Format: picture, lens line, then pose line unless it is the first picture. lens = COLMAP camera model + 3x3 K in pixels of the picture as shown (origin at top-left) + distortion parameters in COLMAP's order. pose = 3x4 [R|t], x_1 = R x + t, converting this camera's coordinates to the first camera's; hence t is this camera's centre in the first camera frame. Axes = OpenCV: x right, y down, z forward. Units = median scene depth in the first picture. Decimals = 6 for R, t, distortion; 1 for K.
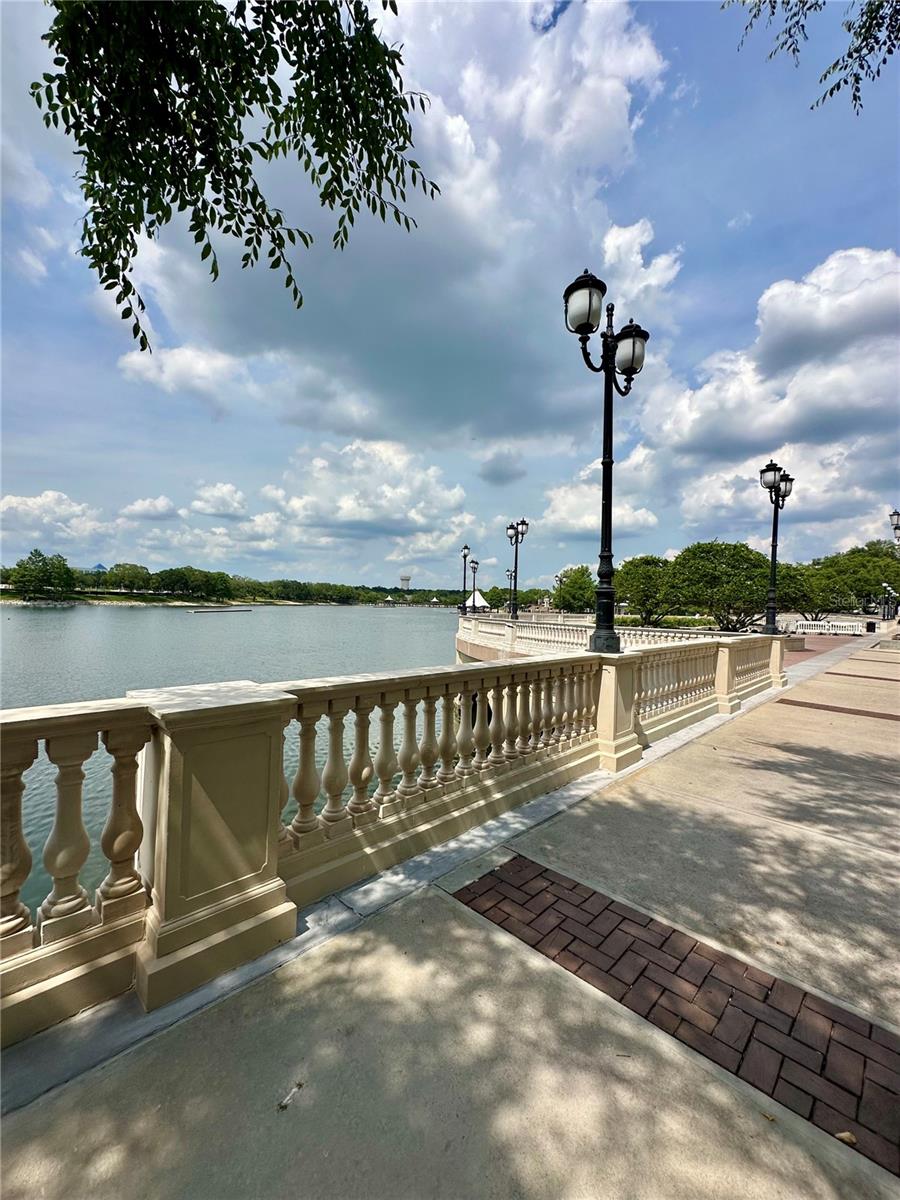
lens RADIAL K [[484.9, 0, 450.0], [0, 484.9, 600.0], [0, 0, 1]] dist [0.000049, -0.000001]
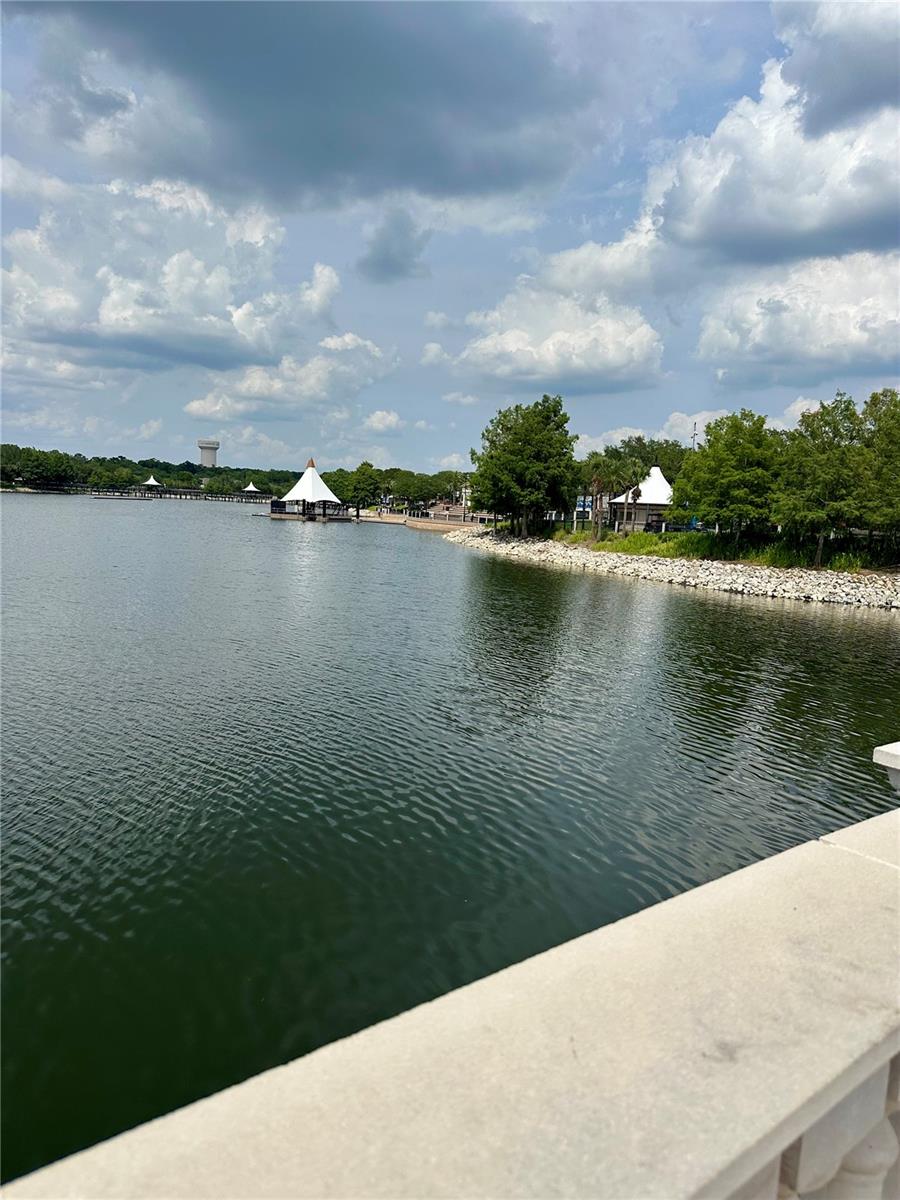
lens RADIAL K [[851.0, 0, 450.0], [0, 851.0, 600.0], [0, 0, 1]] dist [0.000856, -0.000002]
pose [[0.987221, 0.008528, 0.159127, 0.028928], [-0.028034, 0.992288, 0.120745, 0.002254], [-0.156870, -0.123663, 0.979847, 0.104940]]
